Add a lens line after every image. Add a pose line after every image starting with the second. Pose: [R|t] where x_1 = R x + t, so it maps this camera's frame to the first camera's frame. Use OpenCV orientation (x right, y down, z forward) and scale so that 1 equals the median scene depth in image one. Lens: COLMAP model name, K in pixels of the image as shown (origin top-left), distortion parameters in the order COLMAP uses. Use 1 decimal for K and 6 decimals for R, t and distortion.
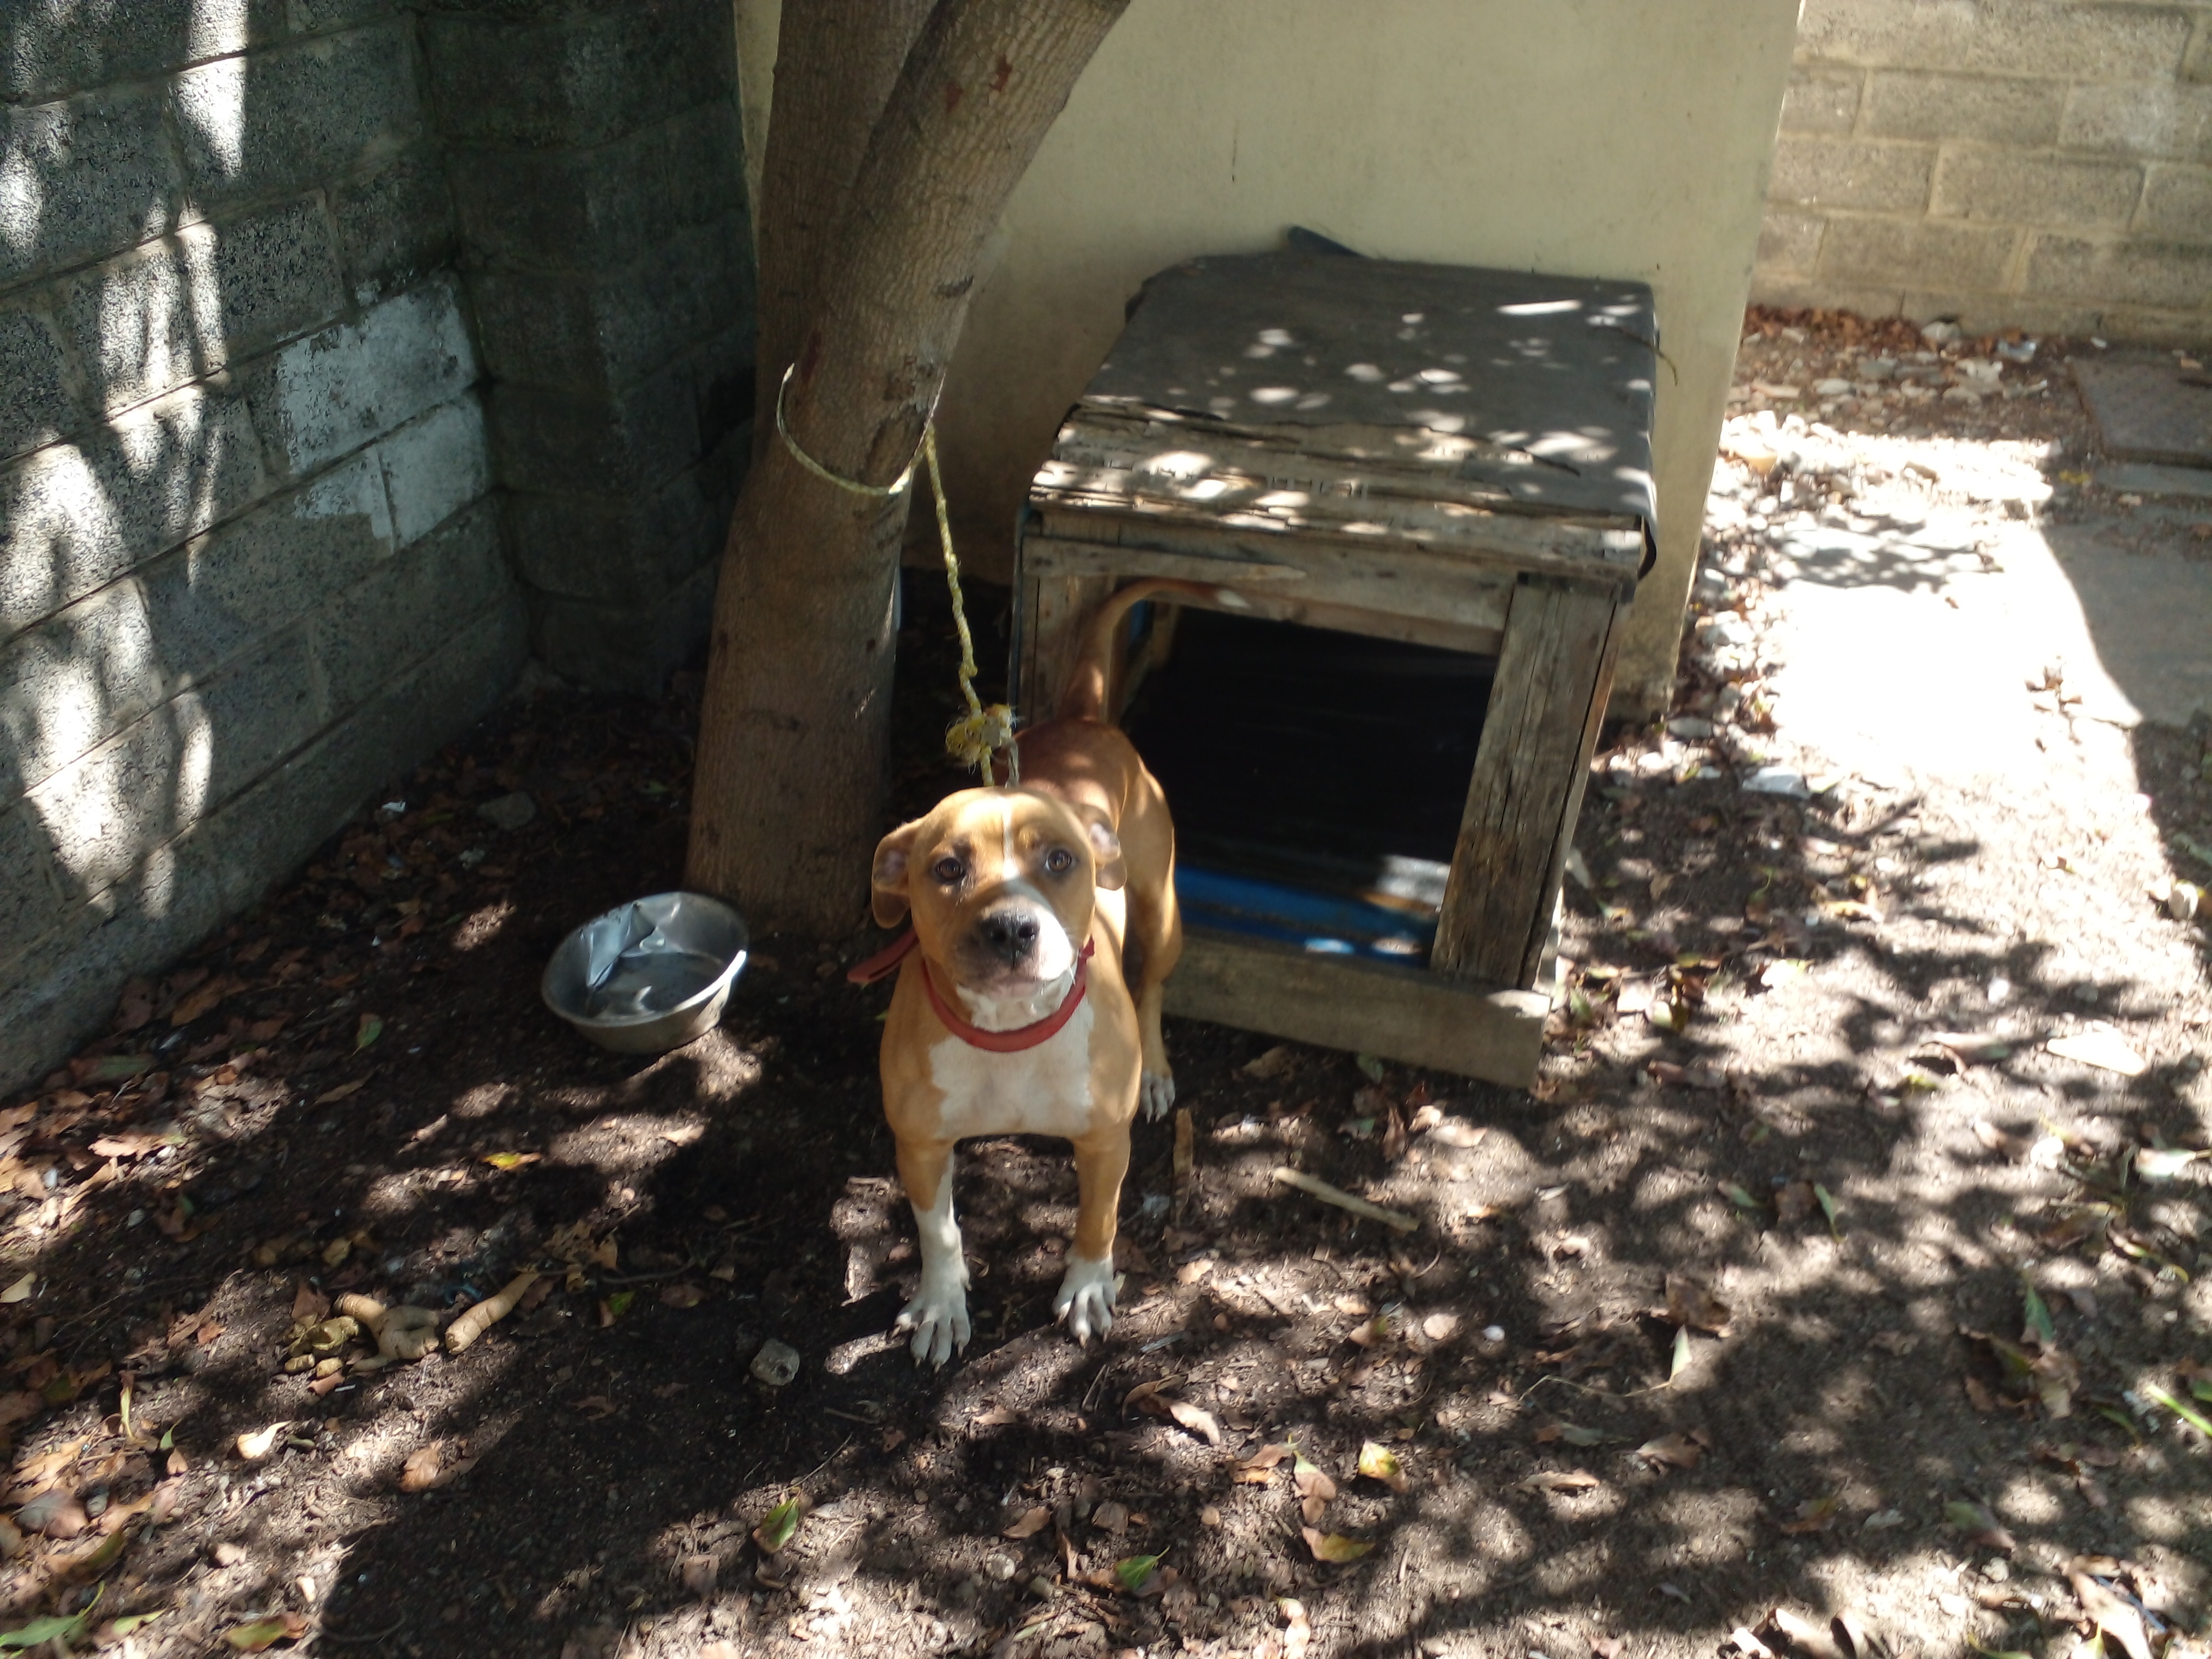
lens RADIAL K [[1719.6, 0, 1089.5], [0, 1719.6, 835.5], [0, 0, 1]] dist [0.043672, -0.051154]
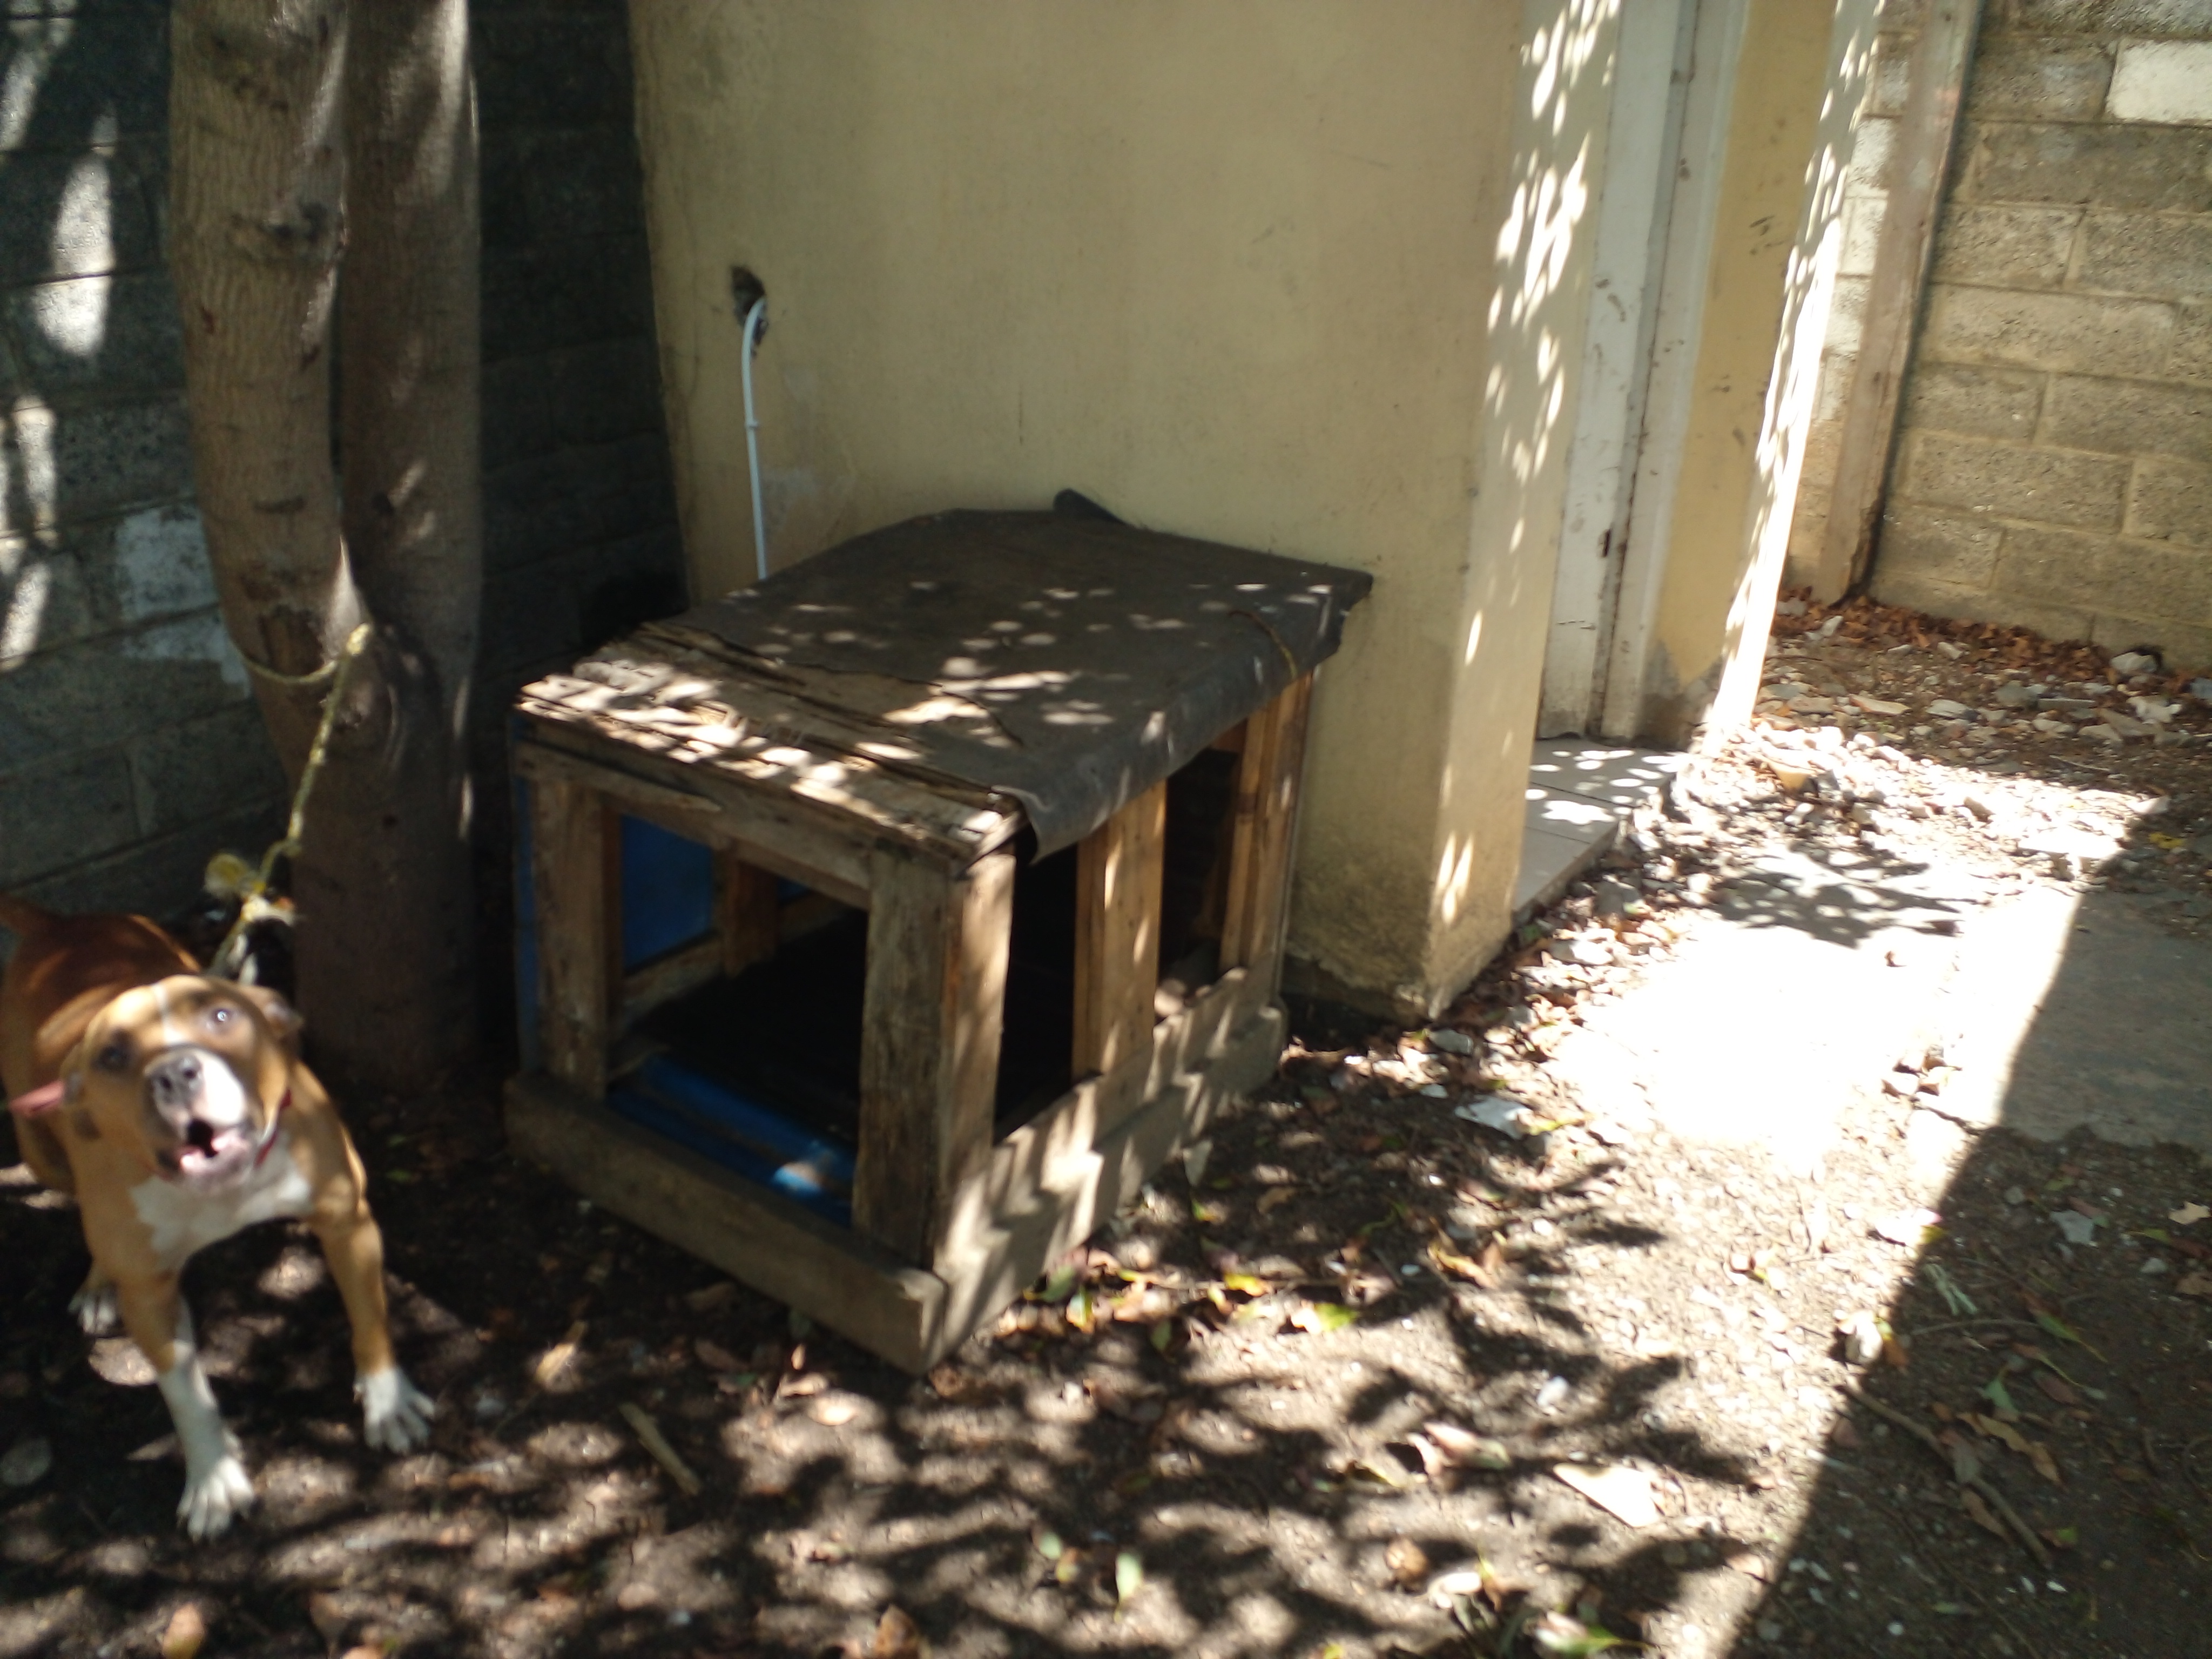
lens RADIAL K [[1719.6, 0, 1049.6], [0, 1719.6, 819.2], [0, 0, 1]] dist [0.043672, -0.051154]
pose [[0.950187, 0.132370, -0.282176, 0.469316], [-0.168380, 0.979860, -0.107340, -0.054054], [0.262284, 0.149506, 0.953339, 0.062929]]
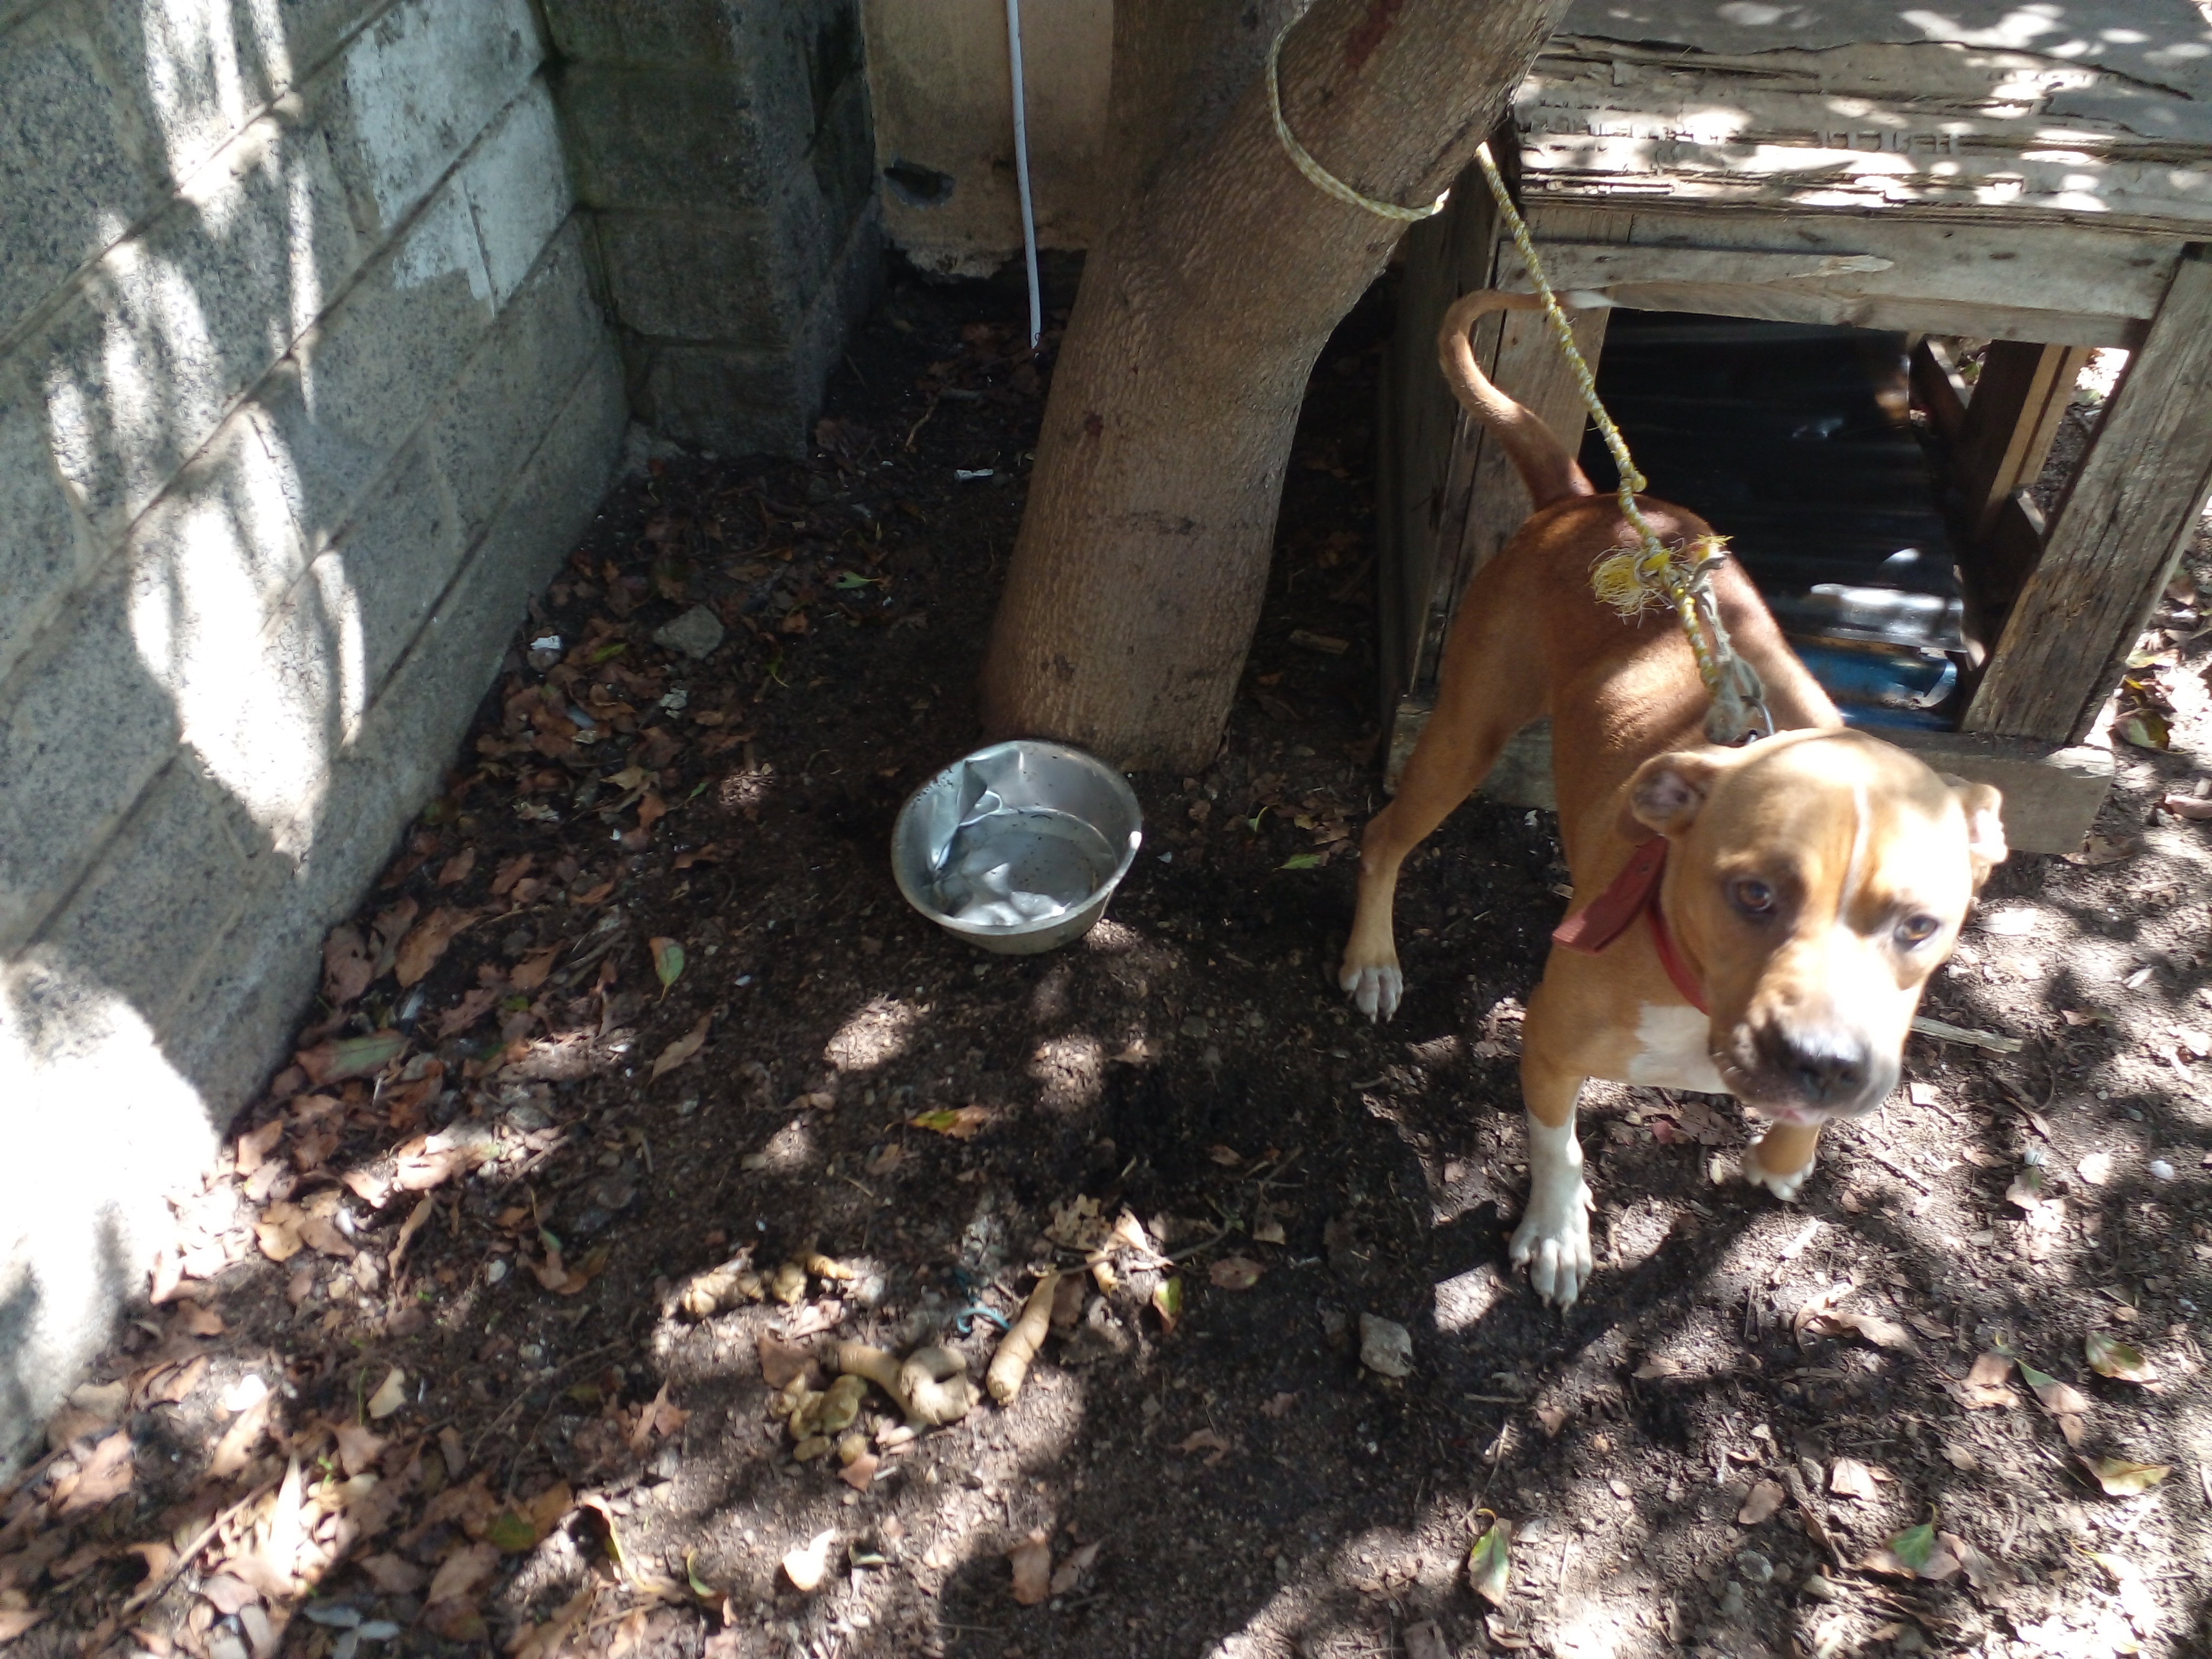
lens RADIAL K [[1719.6, 0, 1124.2], [0, 1719.6, 824.1], [0, 0, 1]] dist [0.043672, -0.051154]
pose [[0.986550, -0.127942, 0.101739, -0.252175], [0.103524, 0.970701, 0.216846, -0.088711], [-0.126502, -0.203396, 0.970890, 0.193032]]
